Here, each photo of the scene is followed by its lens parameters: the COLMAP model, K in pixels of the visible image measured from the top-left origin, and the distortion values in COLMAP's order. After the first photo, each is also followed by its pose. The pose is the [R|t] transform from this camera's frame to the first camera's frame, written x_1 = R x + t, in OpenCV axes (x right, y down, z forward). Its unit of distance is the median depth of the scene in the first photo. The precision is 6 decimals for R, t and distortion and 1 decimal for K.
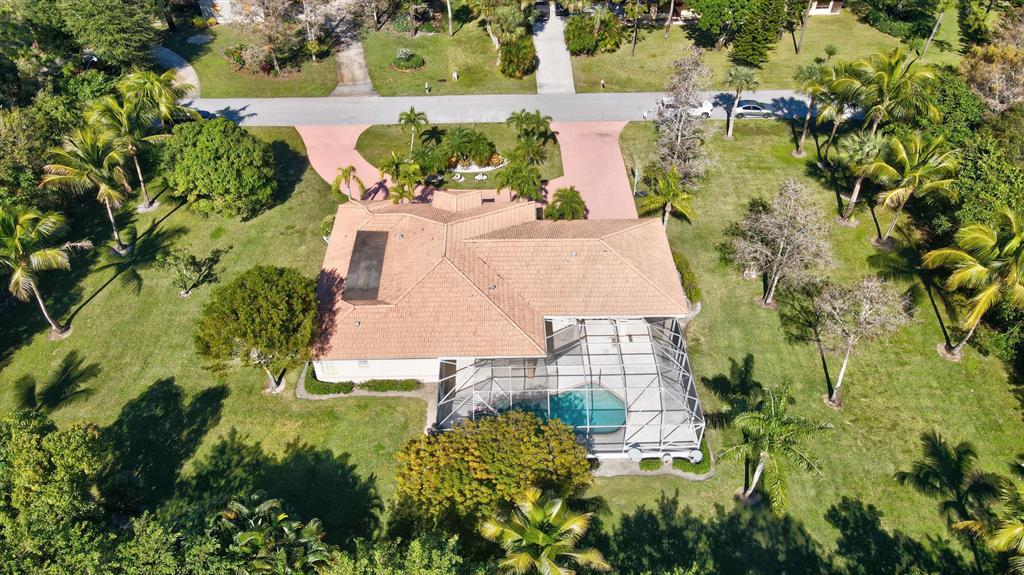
lens RADIAL K [[755.5, 0, 512.0], [0, 755.5, 287.5], [0, 0, 1]] dist [-0.002418, 0.041135]
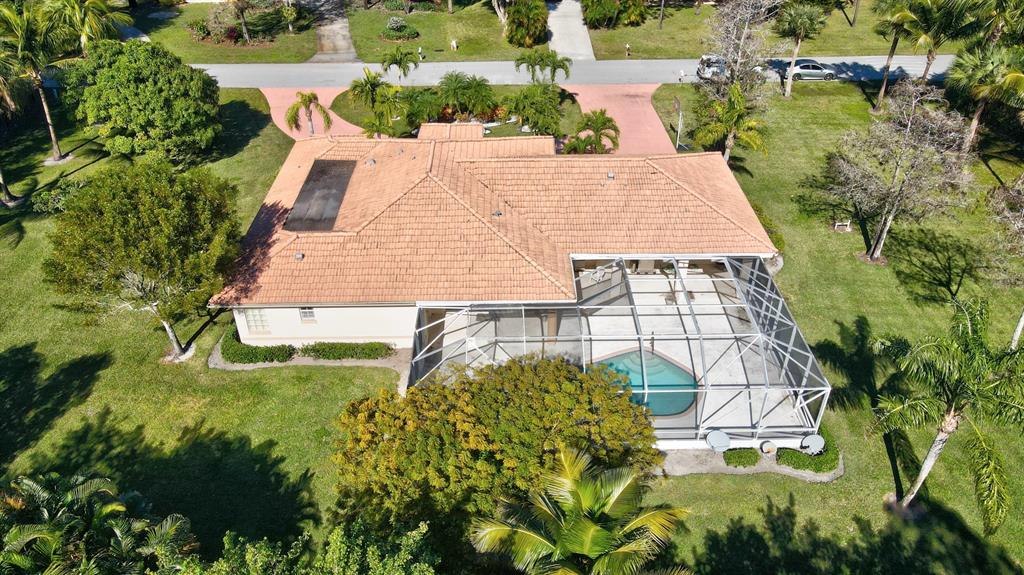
lens RADIAL K [[755.5, 0, 512.0], [0, 755.5, 287.5], [0, 0, 1]] dist [-0.002418, 0.041135]
pose [[0.999983, 0.003212, -0.004863, -0.008137], [-0.003717, 0.994158, -0.107867, 0.141514], [0.004488, 0.107883, 0.994153, 0.304950]]
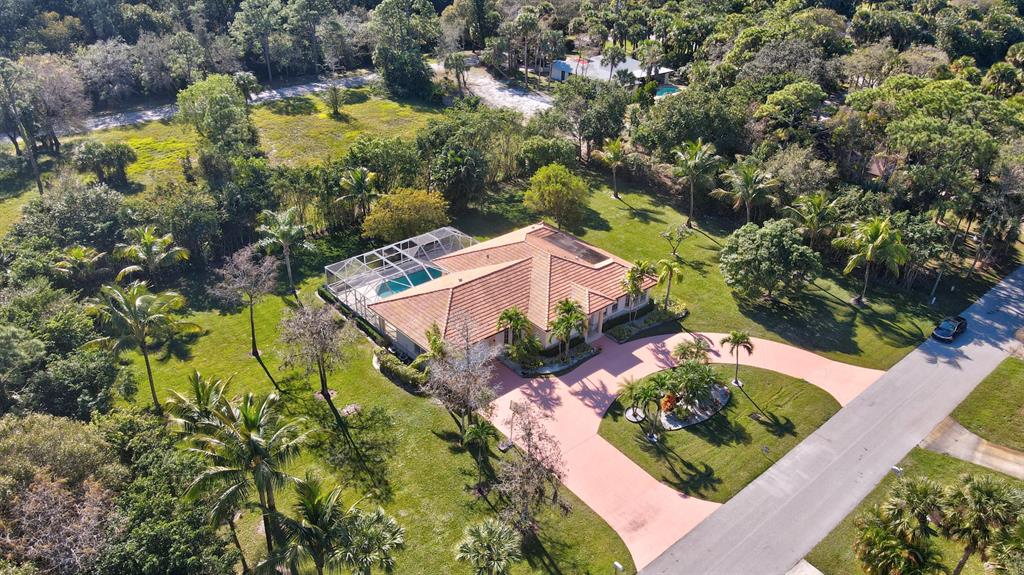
lens RADIAL K [[755.5, 0, 512.0], [0, 755.5, 287.5], [0, 0, 1]] dist [-0.002418, 0.041135]
pose [[-0.763358, 0.306166, -0.568812, 0.792062], [-0.441720, 0.395106, 0.805465, -1.177312], [0.471347, 0.866114, -0.166367, 1.307401]]
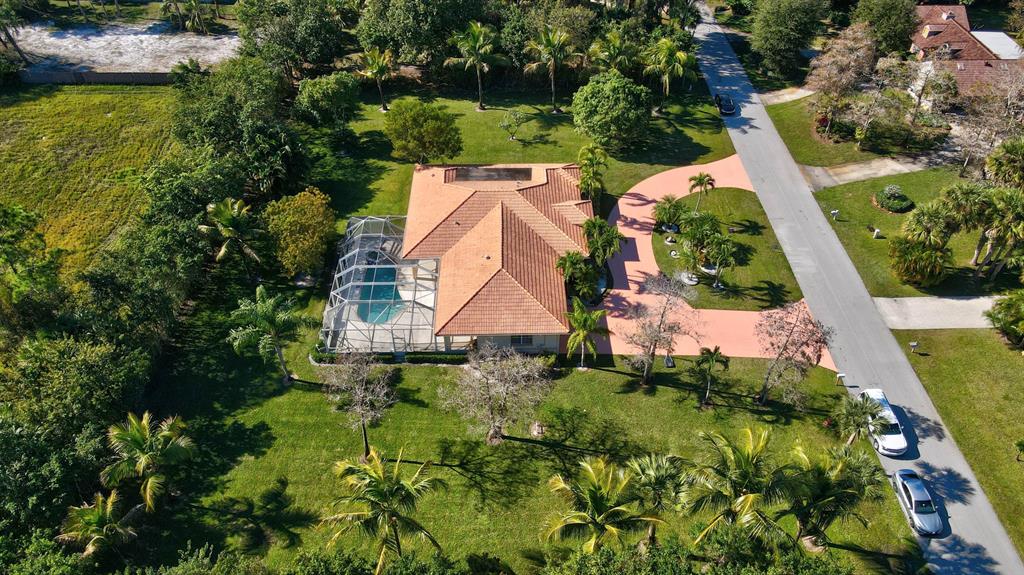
lens RADIAL K [[755.5, 0, 512.0], [0, 755.5, 287.5], [0, 0, 1]] dist [-0.002418, 0.041135]
pose [[-0.000046, 0.665953, -0.745994, 1.069830], [-0.660999, 0.559763, 0.499745, -0.682009], [0.750386, 0.493124, 0.440169, 0.521019]]
